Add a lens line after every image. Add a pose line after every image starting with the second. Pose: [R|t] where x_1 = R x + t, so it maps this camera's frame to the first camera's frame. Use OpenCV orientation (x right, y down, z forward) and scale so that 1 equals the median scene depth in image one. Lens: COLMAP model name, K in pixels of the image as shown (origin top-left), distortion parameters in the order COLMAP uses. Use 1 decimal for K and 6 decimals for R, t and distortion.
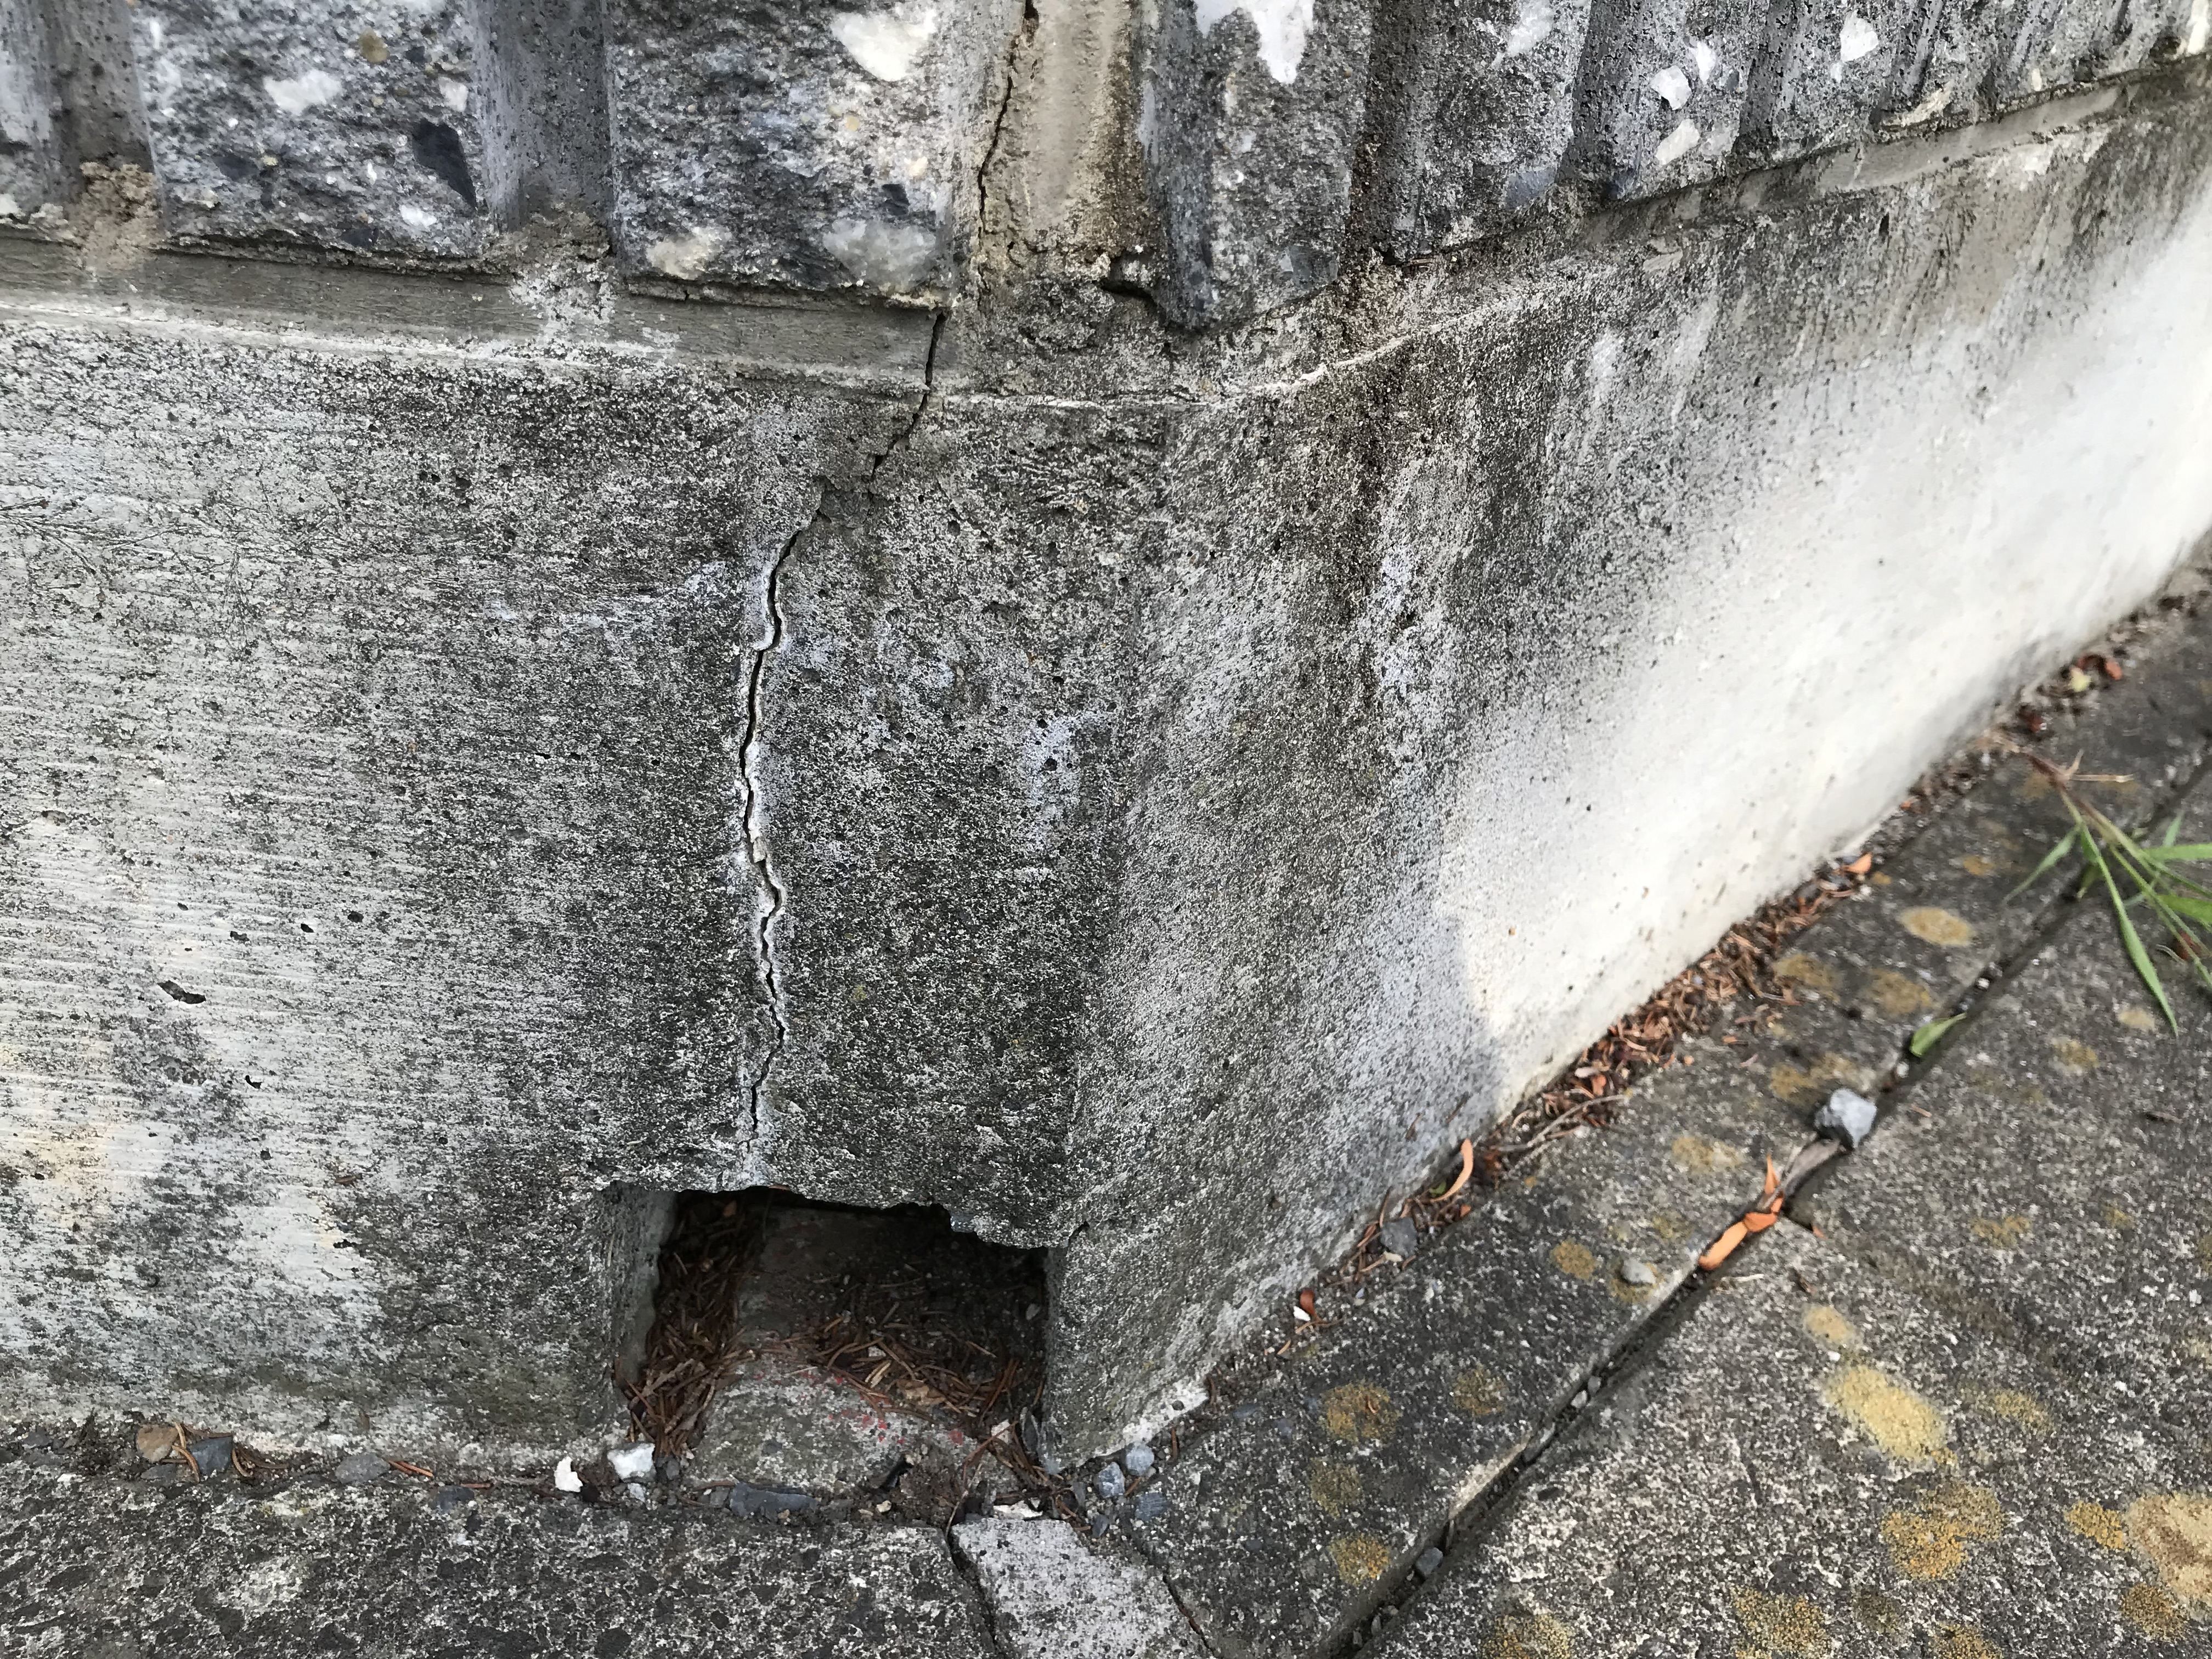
lens RADIAL K [[1891.1, 0, 1106.0], [0, 1891.1, 829.5], [0, 0, 1]] dist [-0.007091, -0.000797]
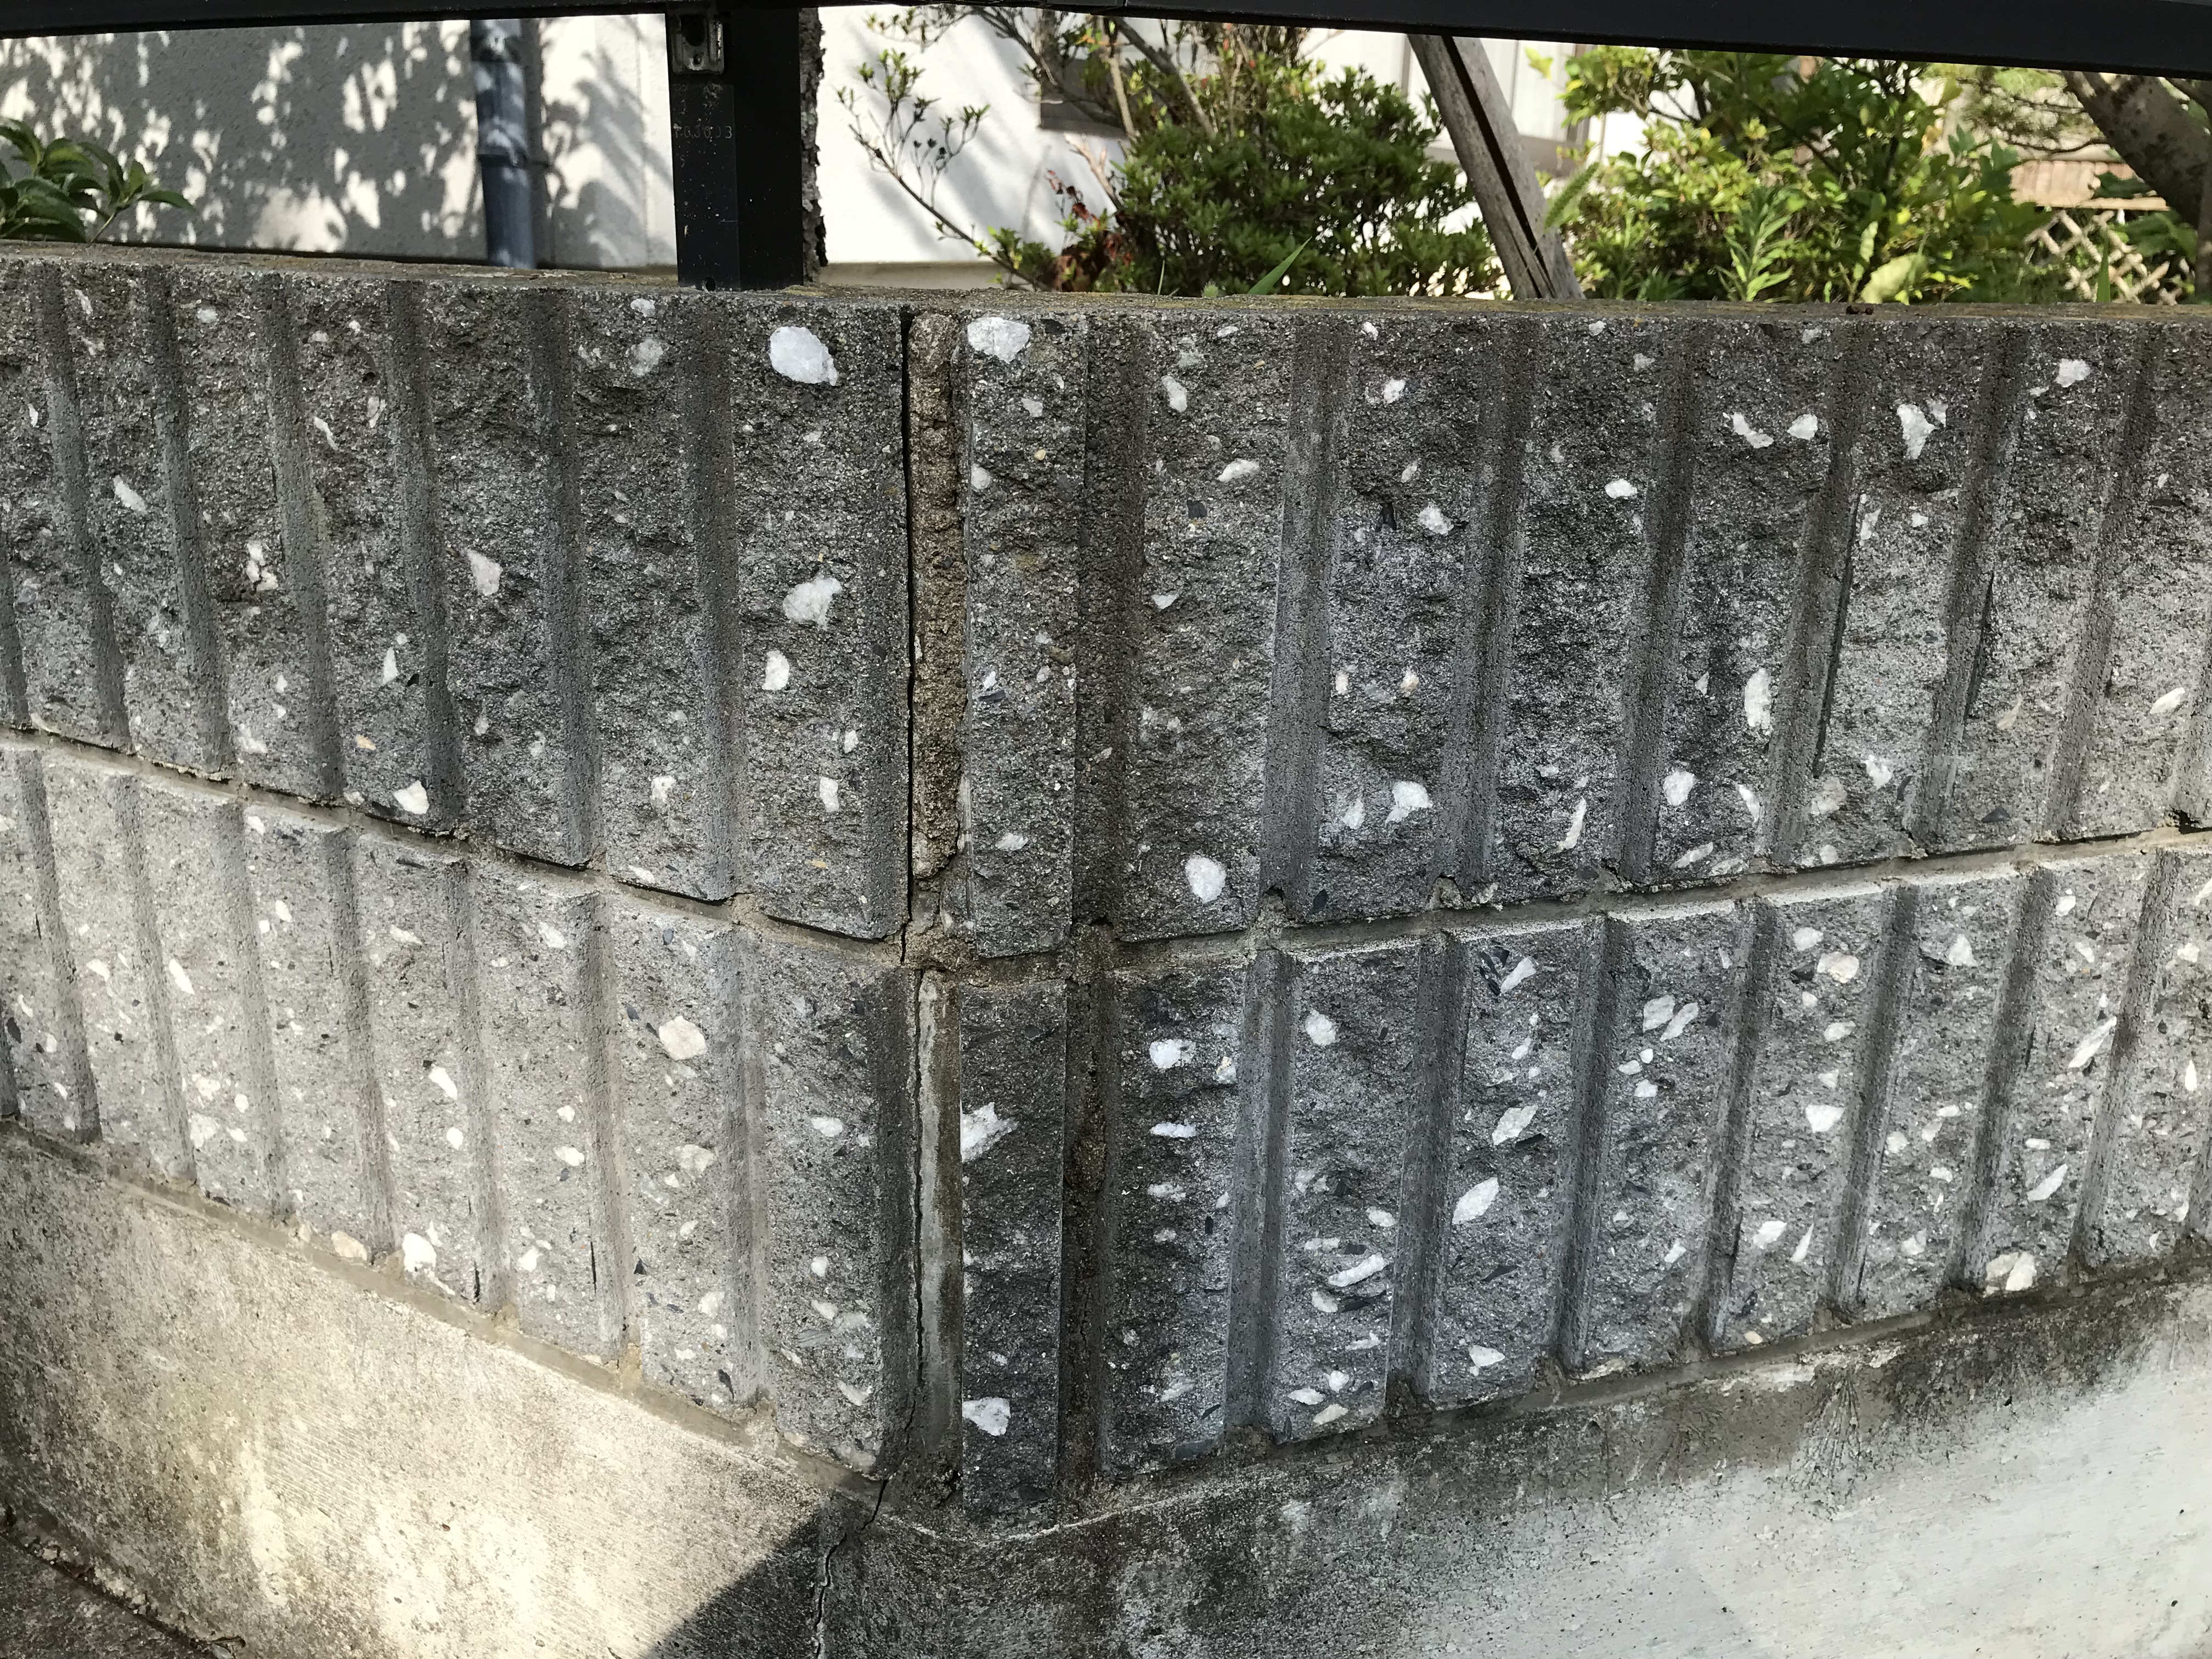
lens RADIAL K [[1903.8, 0, 1119.0], [0, 1903.8, 751.0], [0, 0, 1]] dist [0.002492, -0.011313]
pose [[0.880875, 0.084557, -0.465735, 1.136337], [-0.211160, 0.950785, -0.226759, -0.613871], [0.423639, 0.298091, 0.855378, -1.152784]]
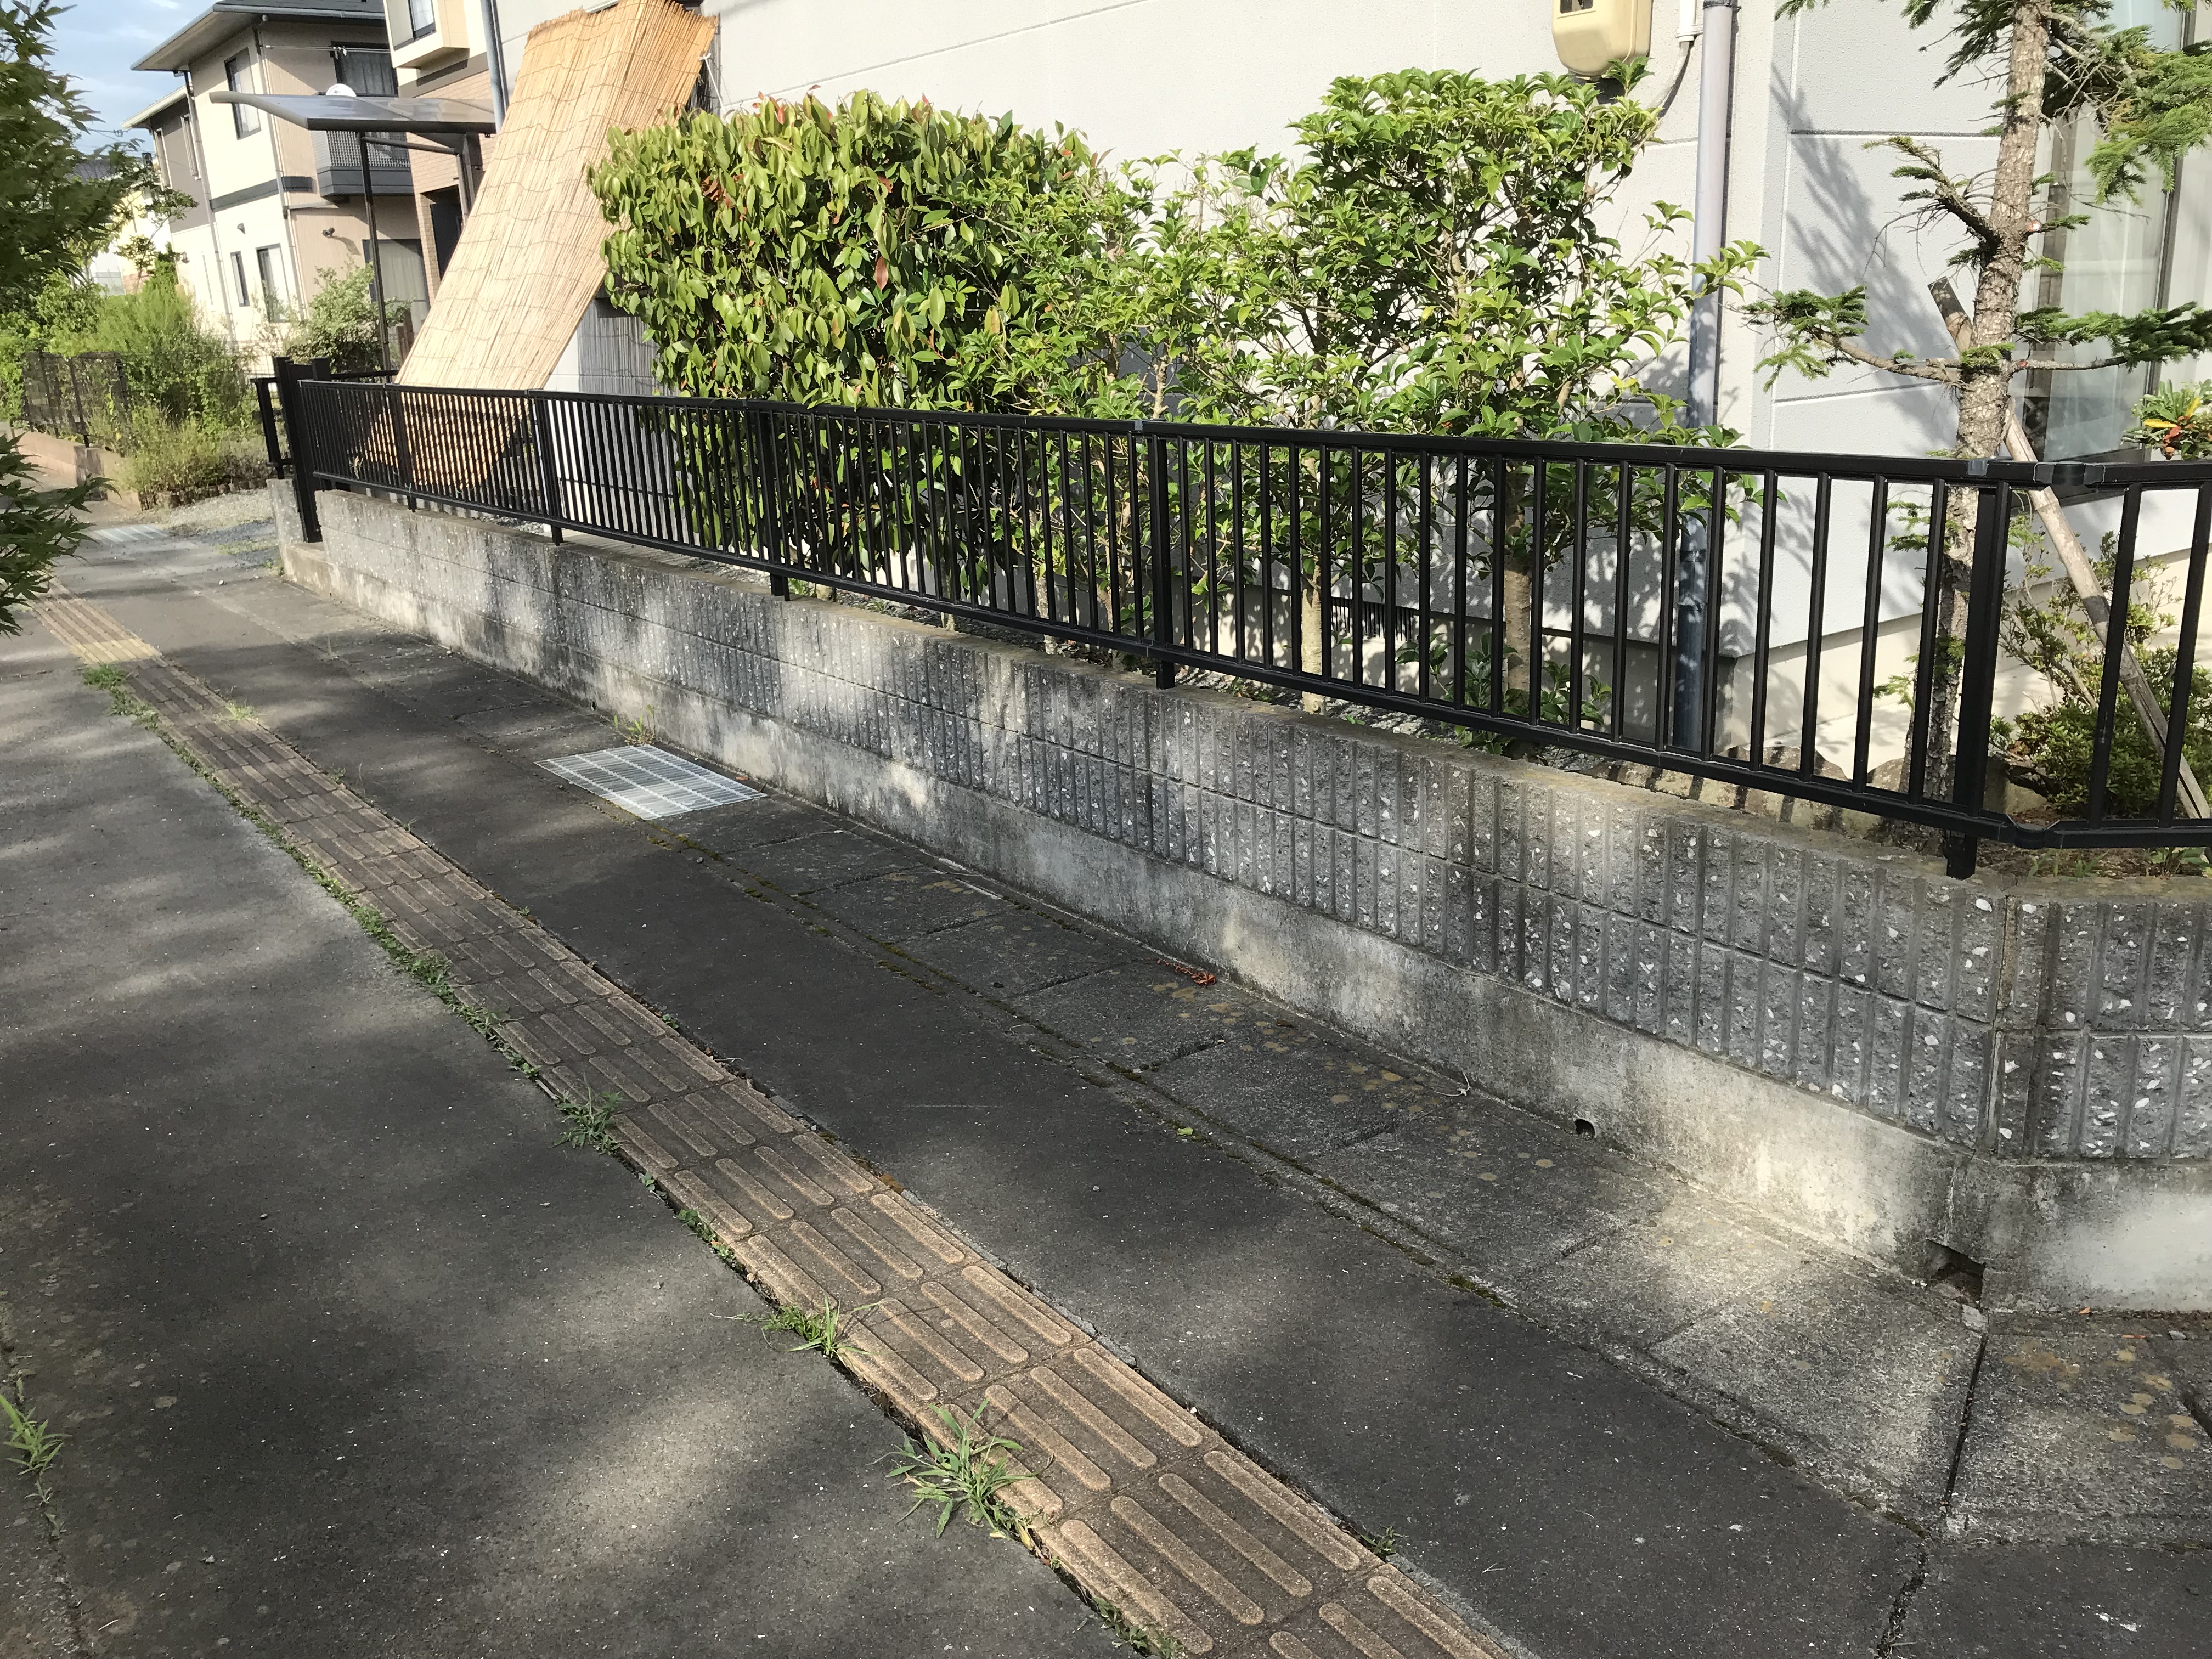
lens RADIAL K [[1812.4, 0, 1093.6], [0, 1812.4, 818.2], [0, 0, 1]] dist [0.009316, 0.009695]
pose [[0.581818, 0.124334, -0.803759, 4.455614], [-0.342488, 0.933808, -0.103466, 0.653521], [0.737692, 0.335476, 0.585889, -8.229564]]
